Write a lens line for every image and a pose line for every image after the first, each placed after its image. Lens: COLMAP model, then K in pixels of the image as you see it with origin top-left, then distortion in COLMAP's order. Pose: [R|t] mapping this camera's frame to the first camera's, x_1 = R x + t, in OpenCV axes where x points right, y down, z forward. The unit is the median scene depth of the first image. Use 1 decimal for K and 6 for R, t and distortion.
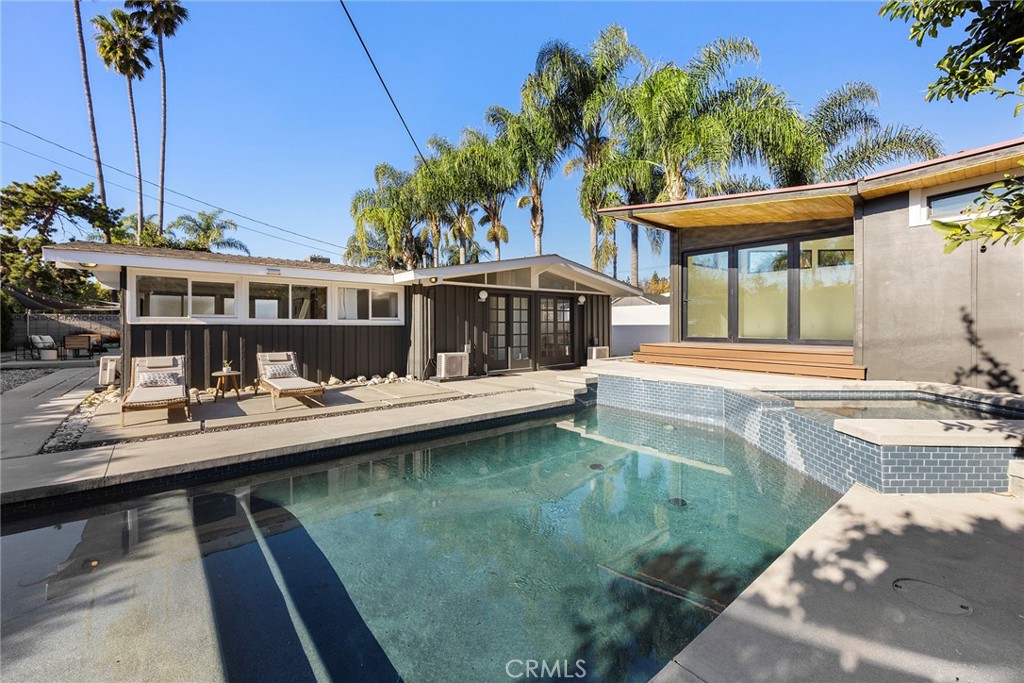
lens RADIAL K [[423.4, 0, 509.9], [0, 423.4, 330.7], [0, 0, 1]] dist [-0.000592, 0.000029]
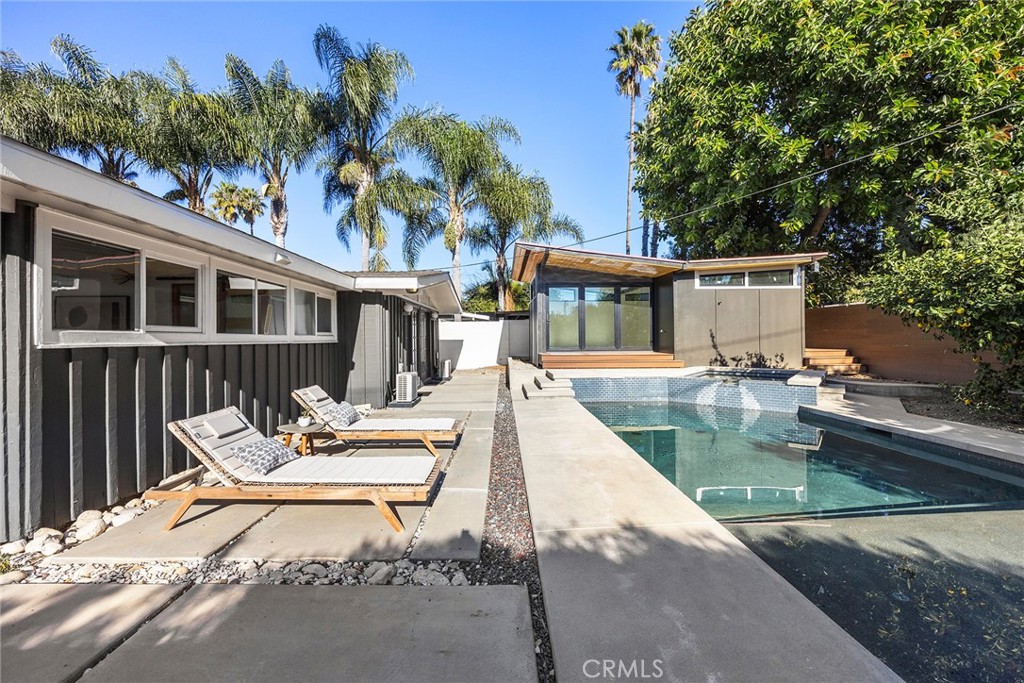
lens RADIAL K [[415.9, 0, 506.2], [0, 415.9, 343.1], [0, 0, 1]] dist [-0.001408, -0.000431]
pose [[0.612030, -0.014120, 0.790709, -0.939801], [0.015729, 0.999860, 0.005680, -0.016473], [-0.790678, 0.008961, 0.612166, 0.411464]]
